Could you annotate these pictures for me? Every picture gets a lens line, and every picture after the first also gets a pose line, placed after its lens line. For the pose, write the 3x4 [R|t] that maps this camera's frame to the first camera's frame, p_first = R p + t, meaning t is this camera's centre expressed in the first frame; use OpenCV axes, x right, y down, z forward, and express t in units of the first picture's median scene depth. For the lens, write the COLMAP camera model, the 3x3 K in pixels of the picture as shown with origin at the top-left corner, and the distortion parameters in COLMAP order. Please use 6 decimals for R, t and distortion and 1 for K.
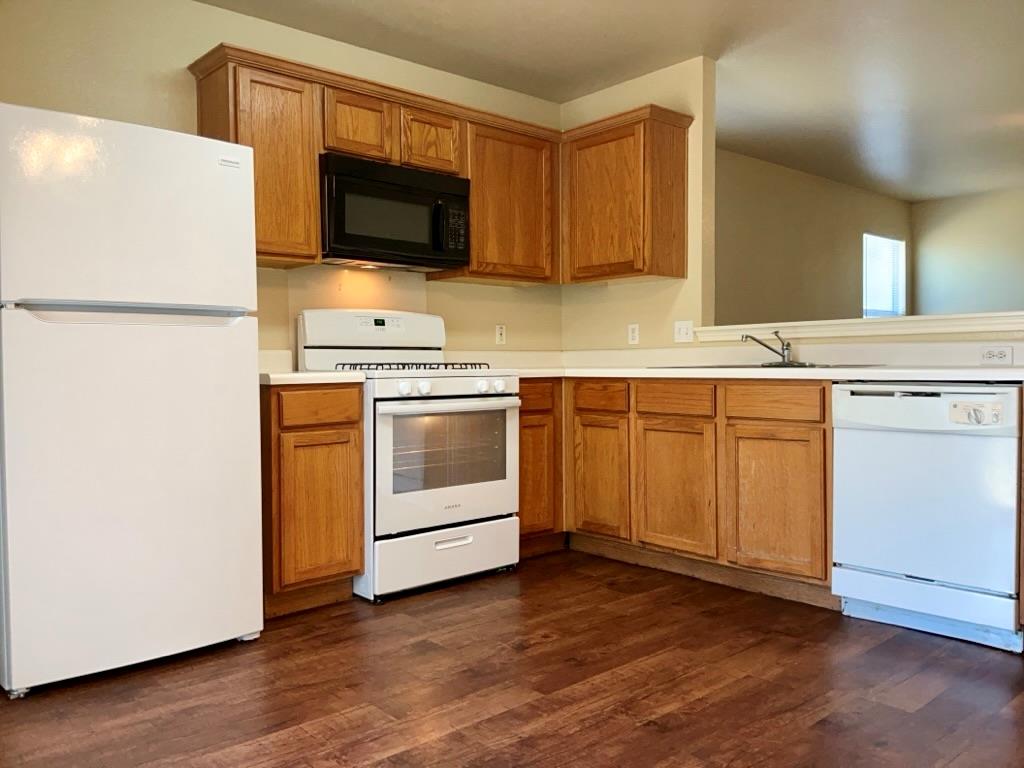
lens RADIAL K [[817.7, 0, 512.0], [0, 817.7, 384.0], [0, 0, 1]] dist [0.109057, -0.199483]
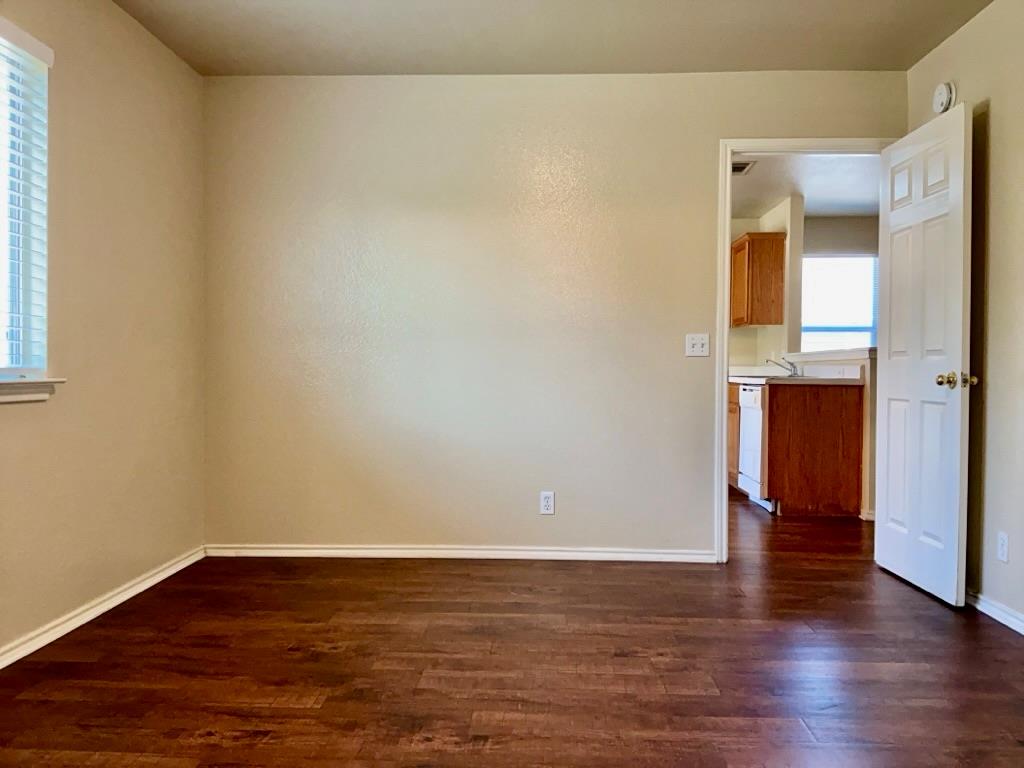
lens RADIAL K [[817.7, 0, 512.0], [0, 817.7, 384.0], [0, 0, 1]] dist [0.109057, -0.199483]
pose [[0.709273, 0.019463, -0.704666, 1.164566], [-0.030887, 0.999517, -0.003483, 0.018267], [0.704257, 0.024235, 0.709531, -0.701613]]
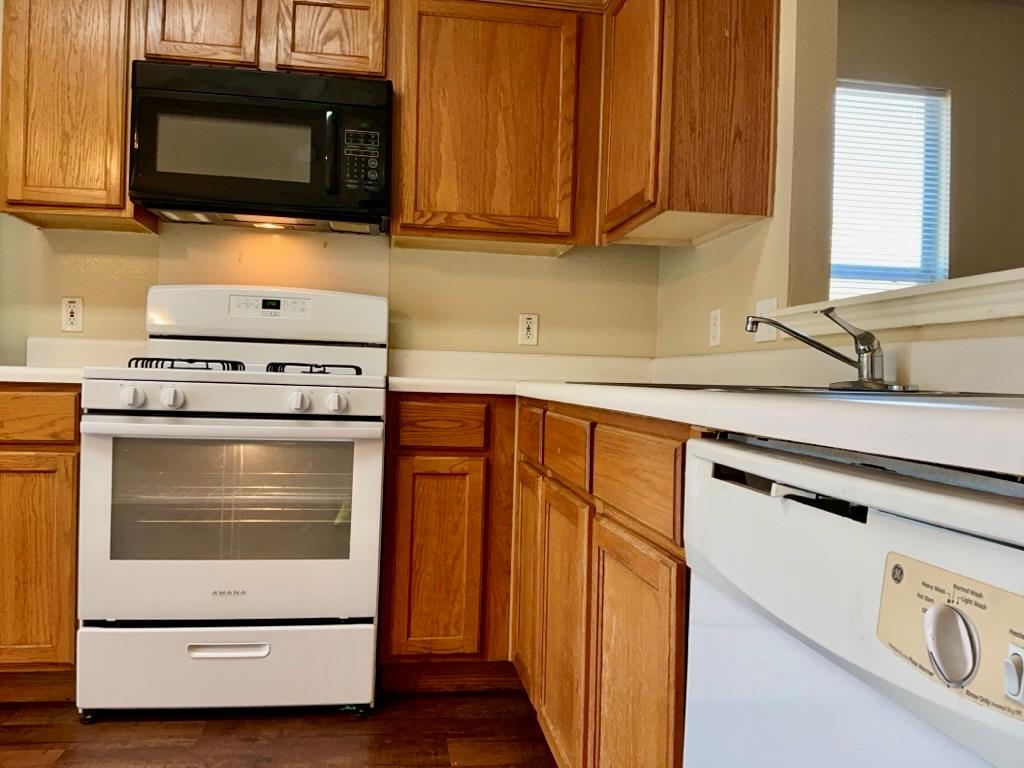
lens RADIAL K [[817.7, 0, 512.0], [0, 817.7, 384.0], [0, 0, 1]] dist [0.109057, -0.199483]
pose [[0.832513, 0.038618, -0.552657, 0.414805], [-0.051885, 0.998618, -0.008379, -0.012508], [0.551570, 0.035650, 0.833366, 0.550257]]
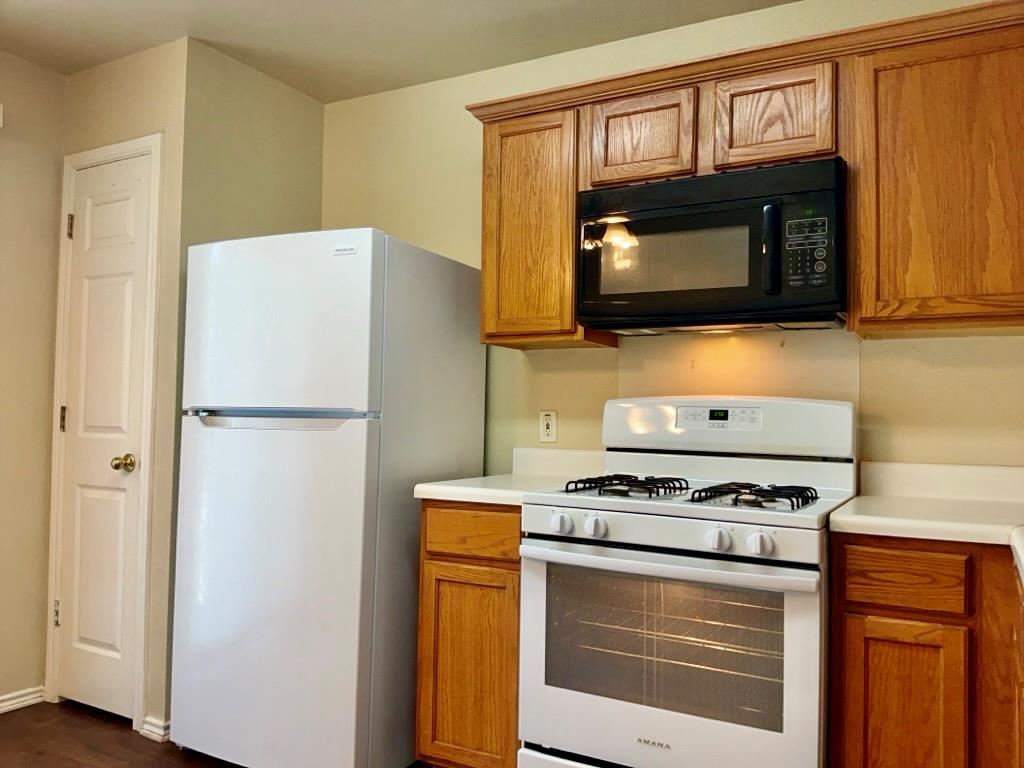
lens RADIAL K [[817.7, 0, 512.0], [0, 817.7, 384.0], [0, 0, 1]] dist [0.109057, -0.199483]
pose [[0.319903, -0.025084, -0.947118, 0.420358], [-0.046935, 0.998003, -0.042285, -0.066717], [0.946287, 0.057980, 0.318086, 0.659537]]
